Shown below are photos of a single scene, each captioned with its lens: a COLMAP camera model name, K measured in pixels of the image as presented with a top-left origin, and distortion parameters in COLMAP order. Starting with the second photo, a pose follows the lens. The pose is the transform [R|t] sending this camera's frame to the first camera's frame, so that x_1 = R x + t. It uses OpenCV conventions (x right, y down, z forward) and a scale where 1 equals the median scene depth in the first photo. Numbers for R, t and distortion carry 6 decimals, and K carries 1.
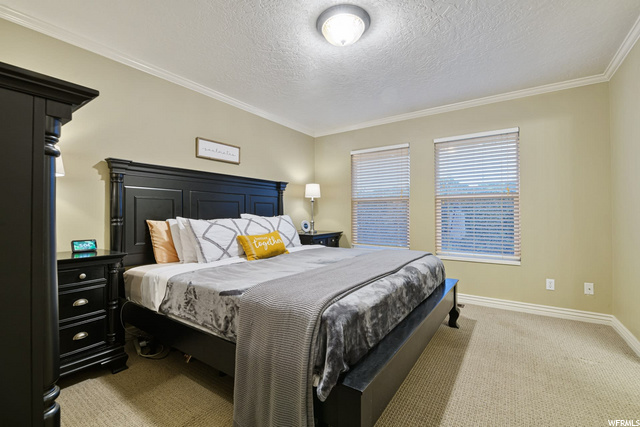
lens RADIAL K [[280.9, 0, 320.9], [0, 280.9, 207.6], [0, 0, 1]] dist [-0.011162, -0.000646]
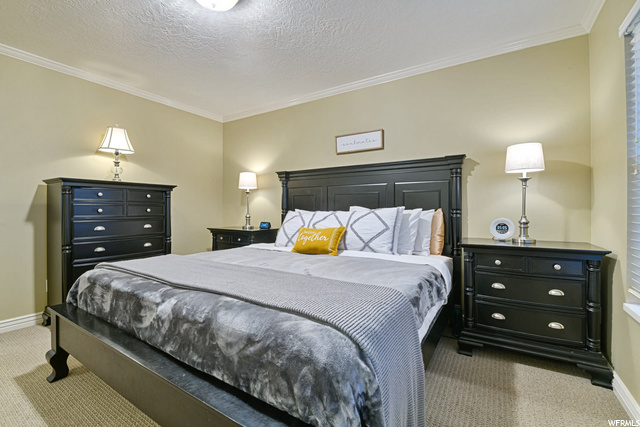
lens RADIAL K [[280.9, 0, 320.9], [0, 280.9, 207.6], [0, 0, 1]] dist [-0.011162, -0.000646]
pose [[0.040385, 0.004609, -0.999174, 0.673783], [0.028995, 0.999563, 0.005783, 0.019457], [0.998763, -0.029204, 0.040234, 0.918648]]
